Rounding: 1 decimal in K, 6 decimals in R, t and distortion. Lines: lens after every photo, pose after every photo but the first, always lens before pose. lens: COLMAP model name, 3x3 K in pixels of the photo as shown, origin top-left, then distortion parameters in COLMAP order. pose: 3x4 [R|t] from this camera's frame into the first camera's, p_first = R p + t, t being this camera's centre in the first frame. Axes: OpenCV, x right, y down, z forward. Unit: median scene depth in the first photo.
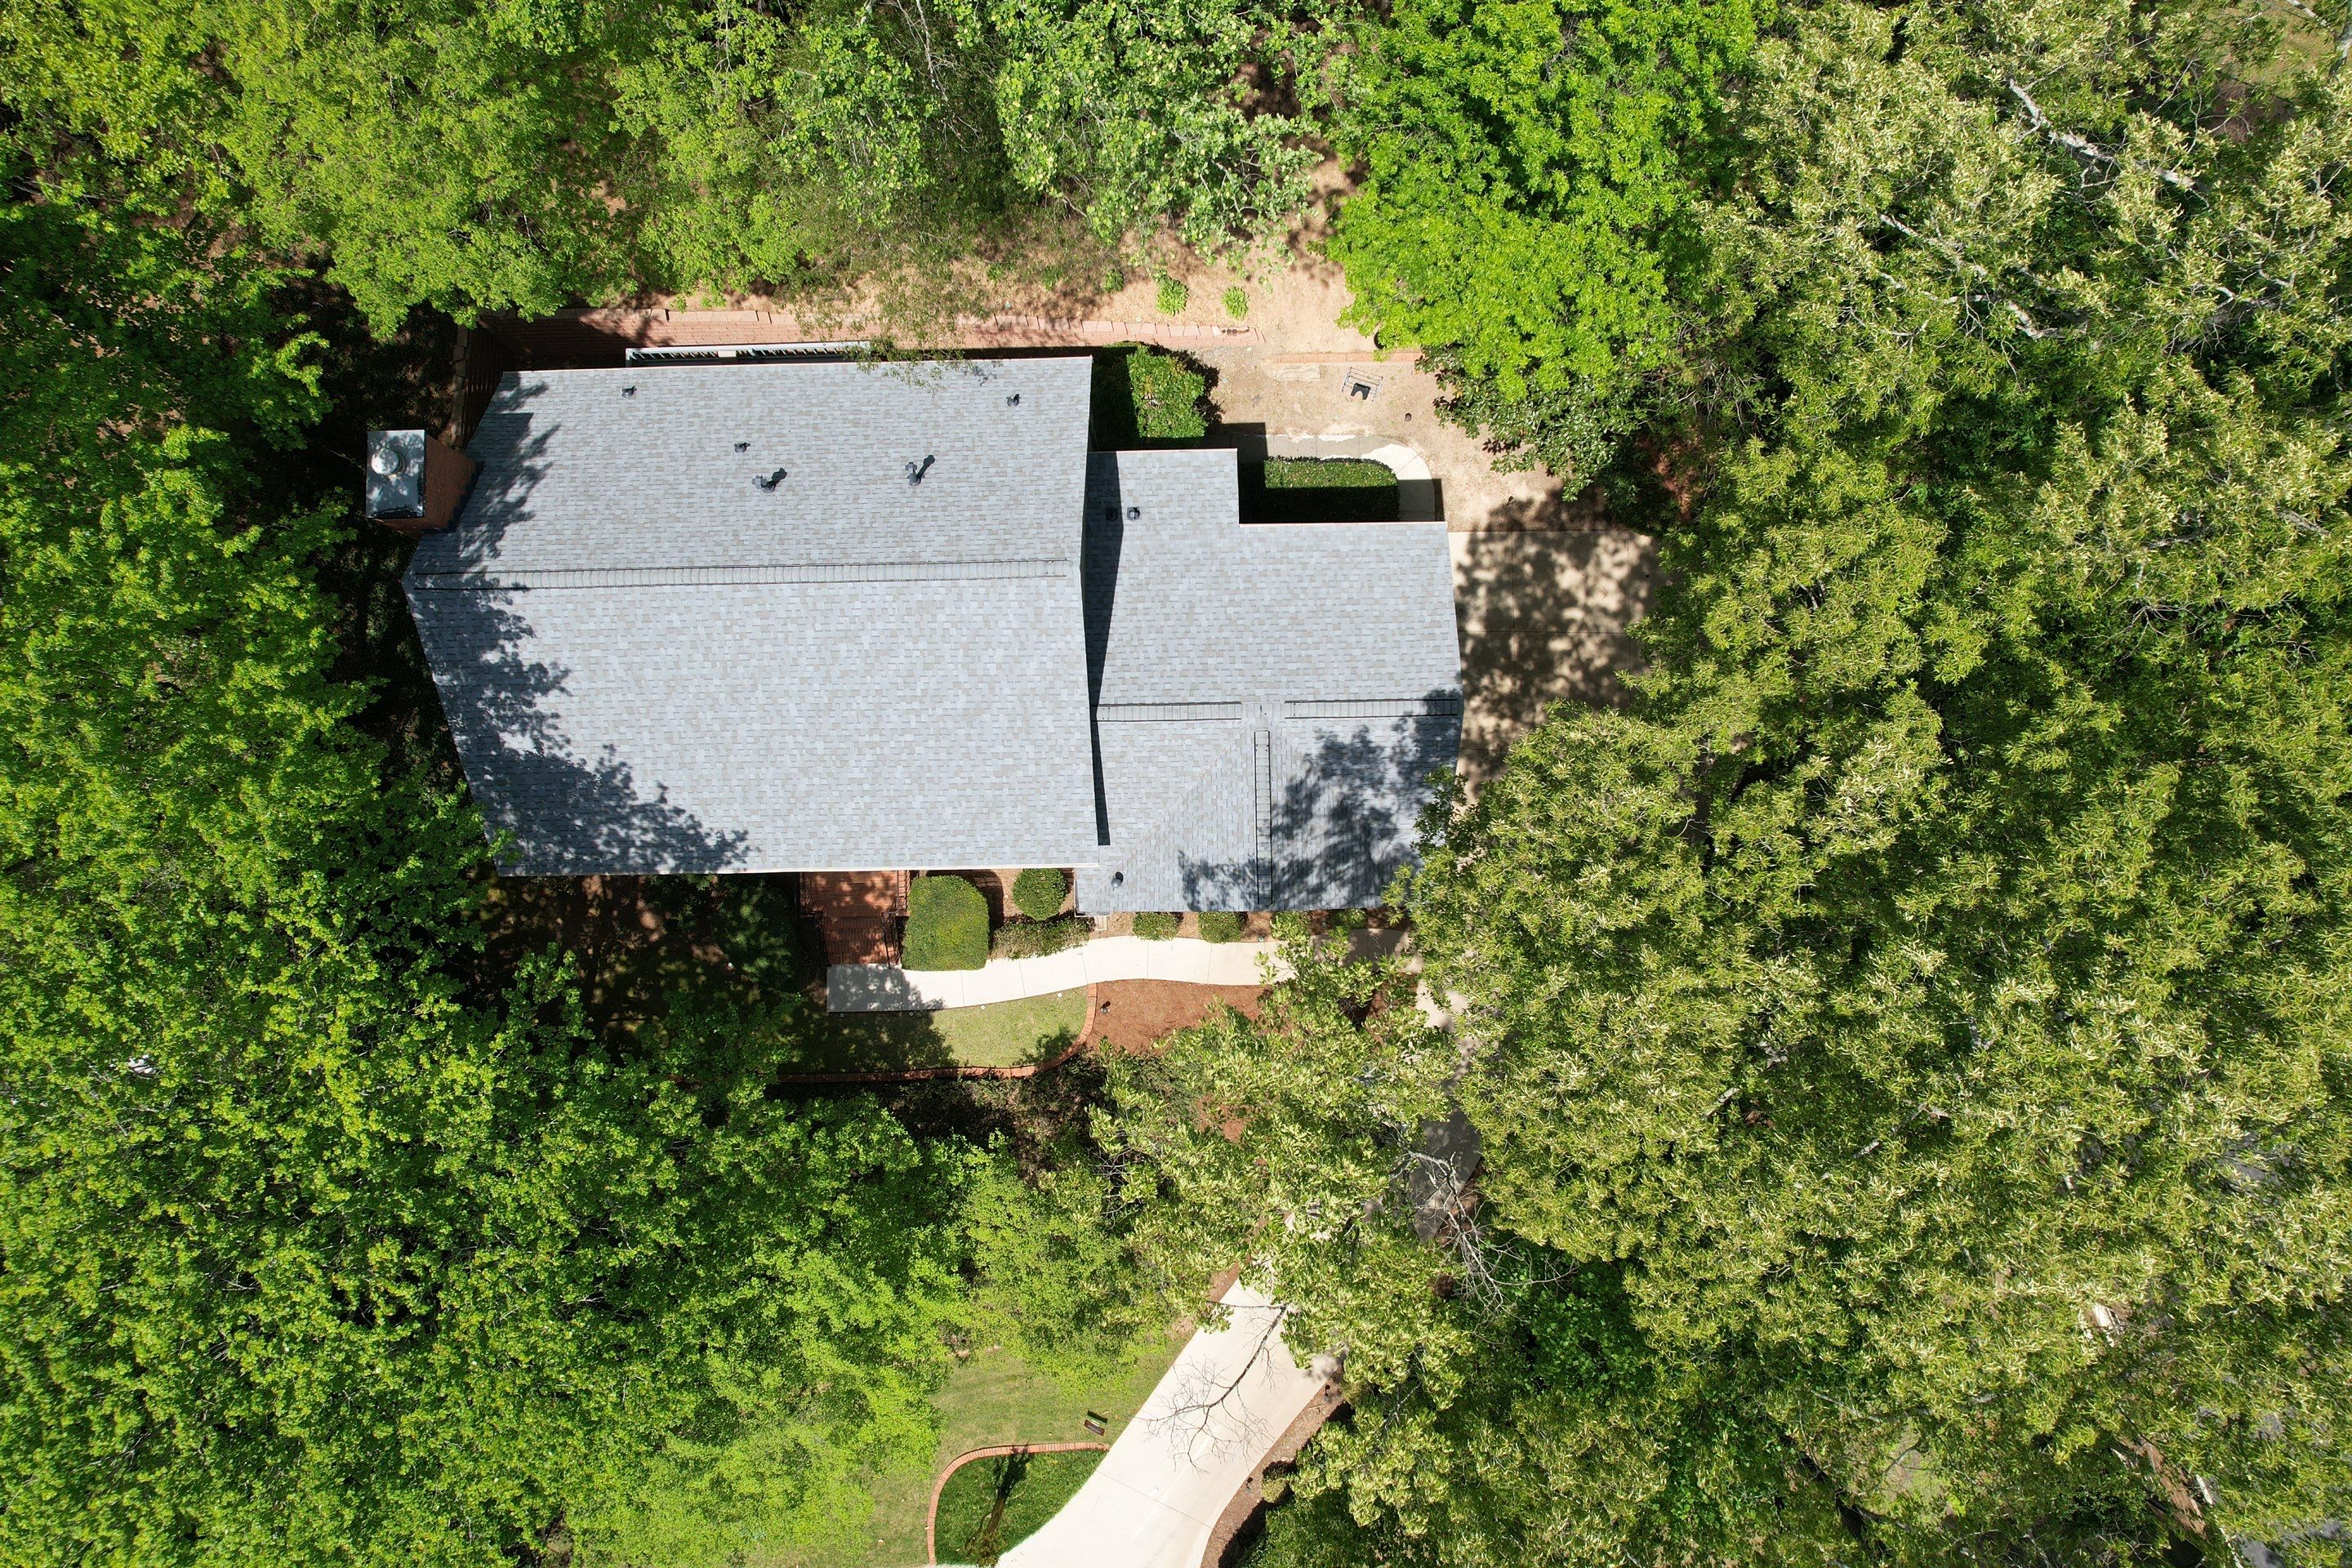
lens RADIAL K [[1542.0, 0, 1185.0], [0, 1542.0, 890.6], [0, 0, 1]] dist [-0.059897, -0.003899]
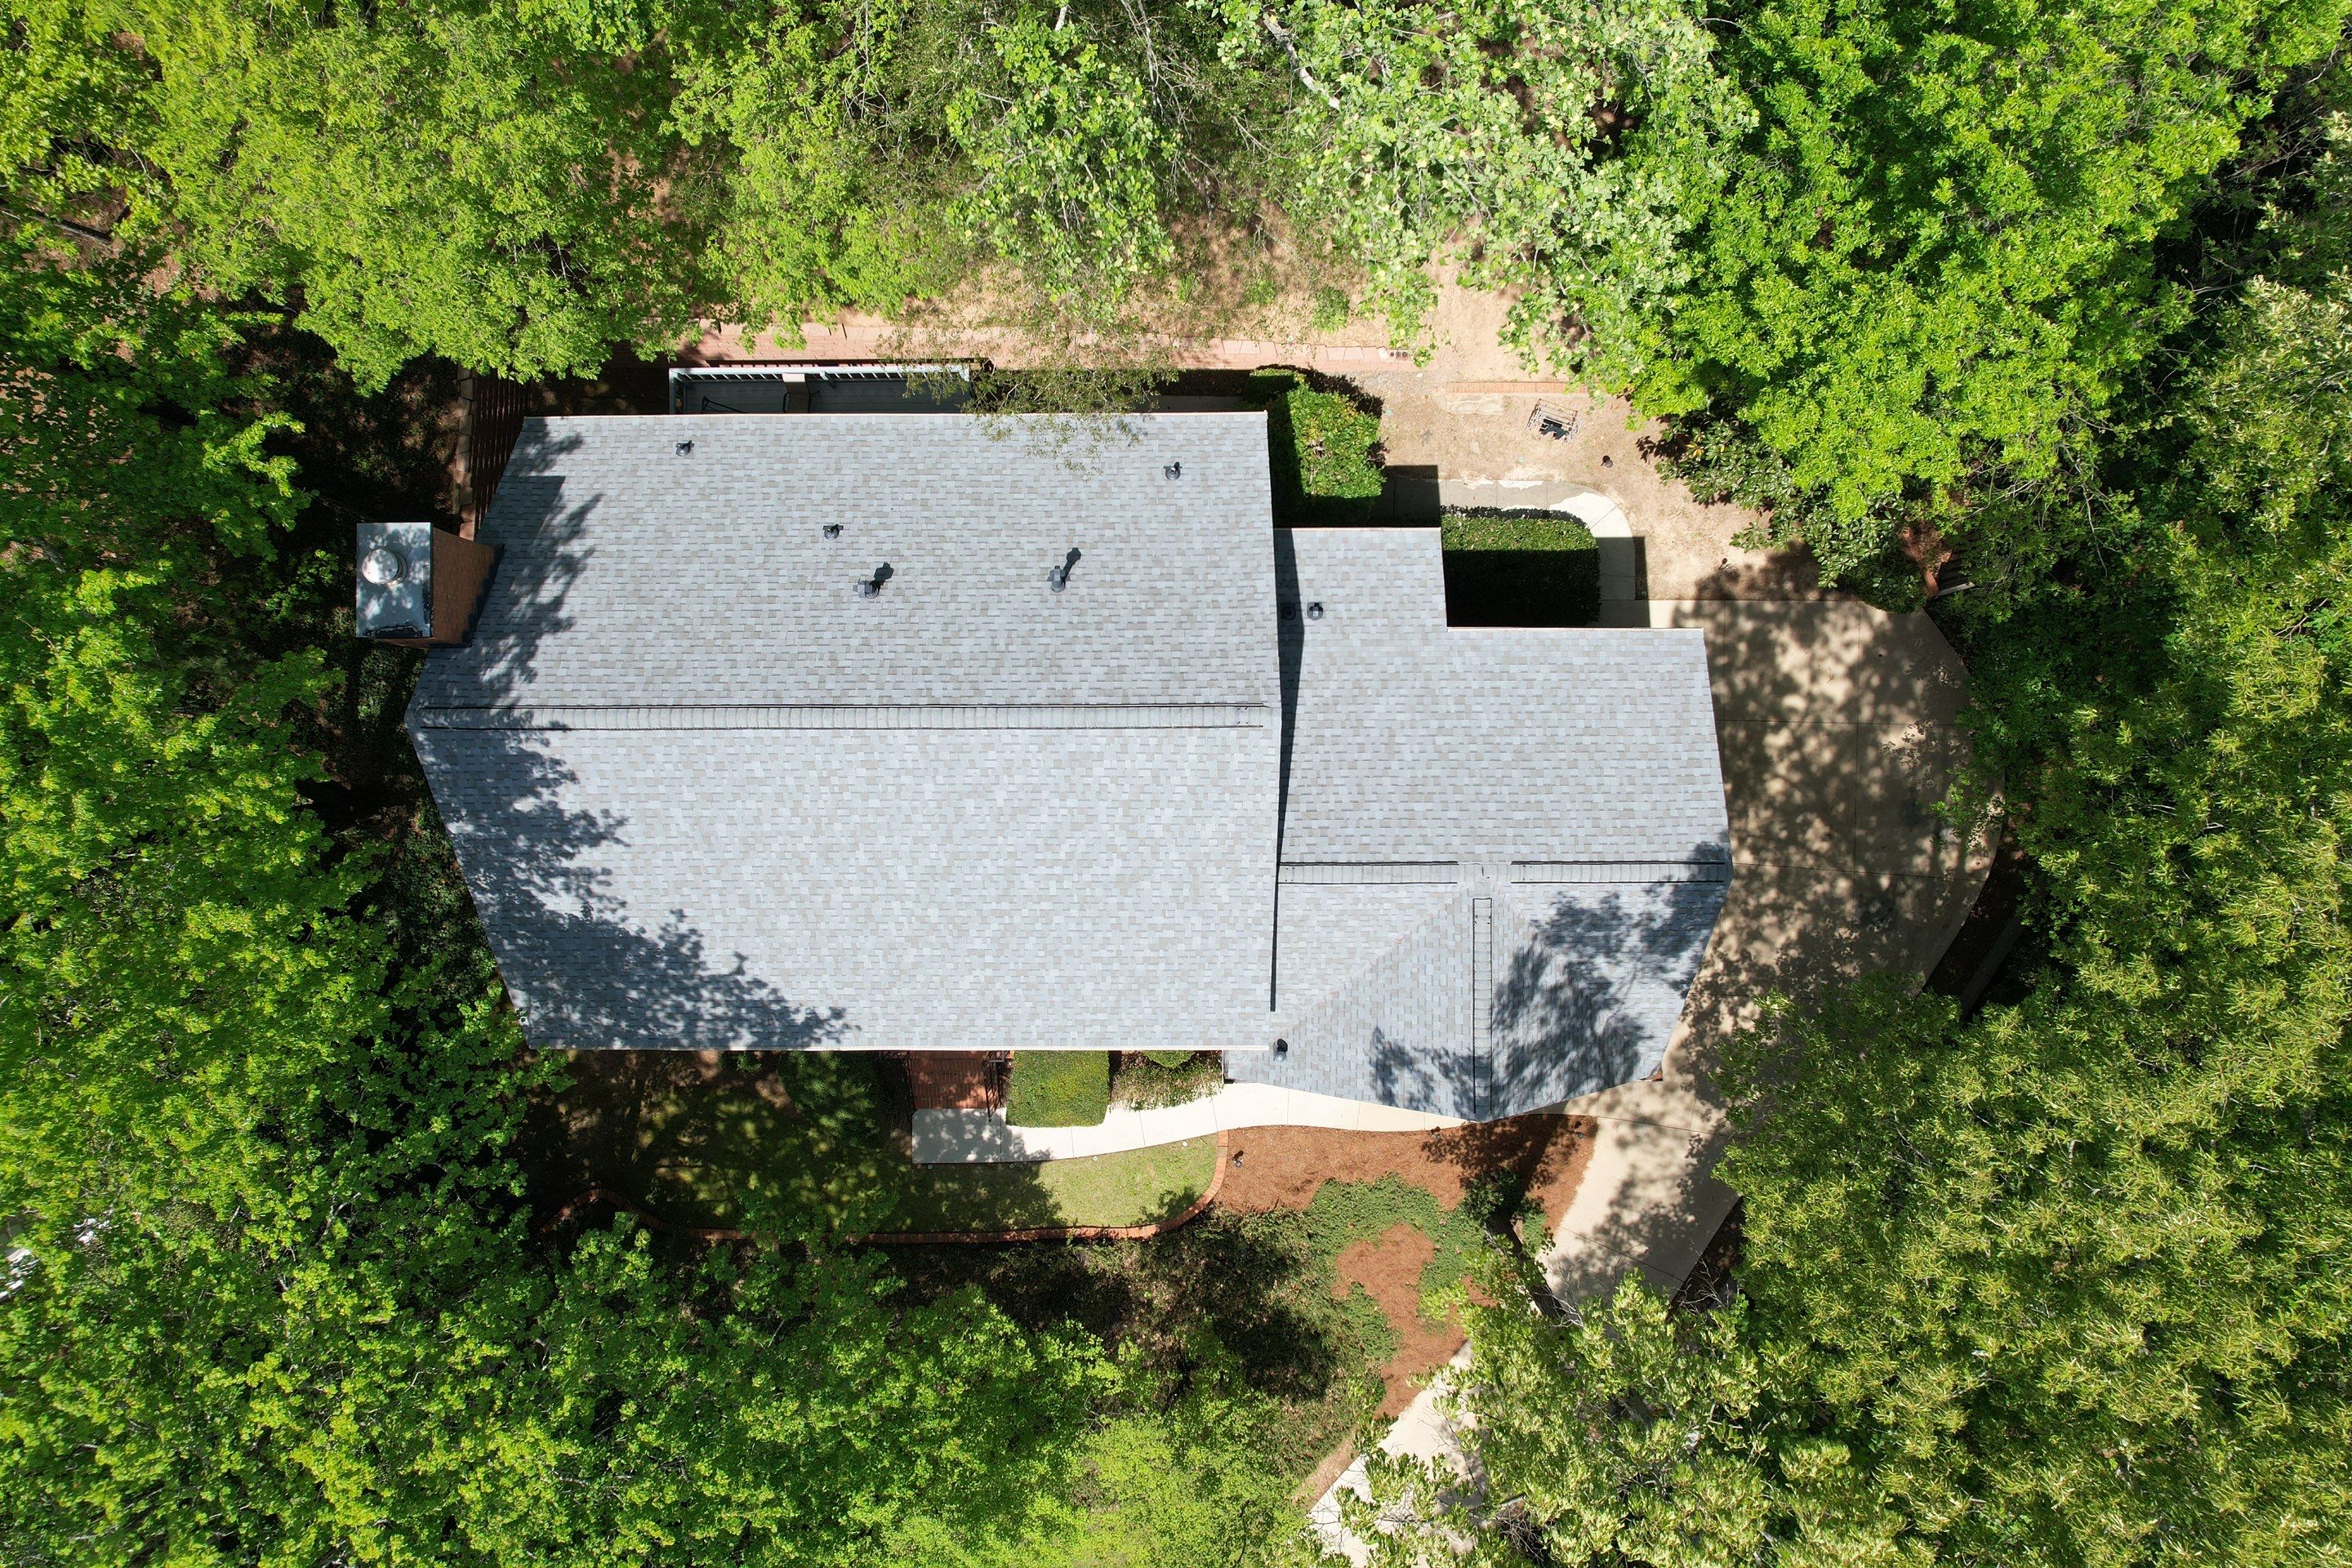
lens RADIAL K [[1524.3, 0, 1175.5], [0, 1524.3, 908.4], [0, 0, 1]] dist [-0.077178, 0.018249]
pose [[0.999927, 0.012060, -0.000063, -0.110343], [-0.012029, 0.997668, 0.067186, -0.149784], [0.000873, -0.067181, 0.997740, 0.206267]]
